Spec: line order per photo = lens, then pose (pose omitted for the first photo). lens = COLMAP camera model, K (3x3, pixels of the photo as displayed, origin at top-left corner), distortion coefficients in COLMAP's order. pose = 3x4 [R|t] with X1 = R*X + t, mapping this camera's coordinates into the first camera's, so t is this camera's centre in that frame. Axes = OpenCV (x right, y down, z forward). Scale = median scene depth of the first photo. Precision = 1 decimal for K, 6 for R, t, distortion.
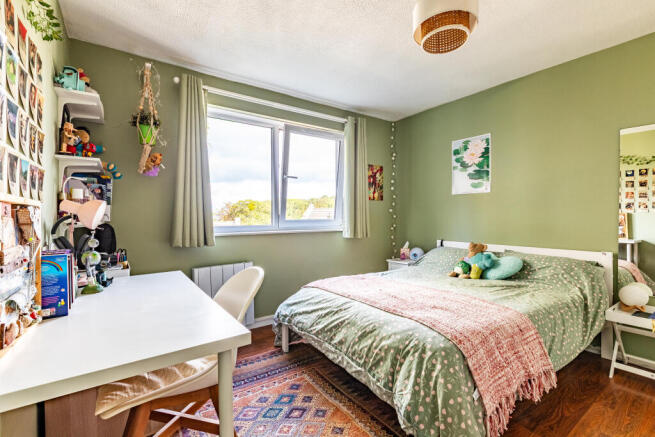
lens RADIAL K [[305.7, 0, 327.6], [0, 305.7, 213.3], [0, 0, 1]] dist [-0.000003, -0.000075]
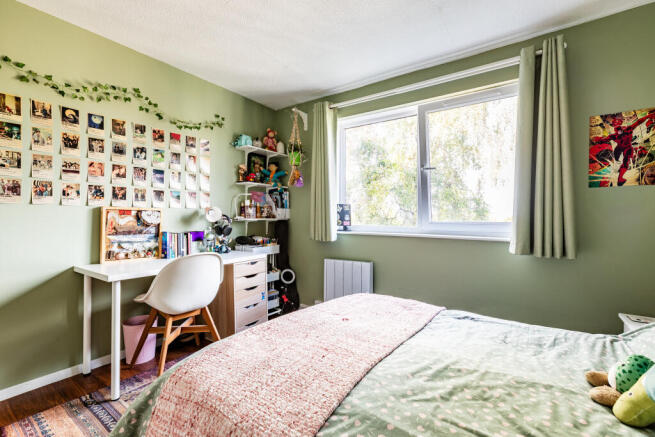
lens RADIAL K [[305.7, 0, 327.6], [0, 305.7, 213.3], [0, 0, 1]] dist [-0.000003, -0.000075]
pose [[0.297510, 0.001738, -0.954717, 0.557008], [0.003485, 0.999990, 0.002906, -0.003310], [0.954712, -0.004192, 0.297501, 0.491255]]
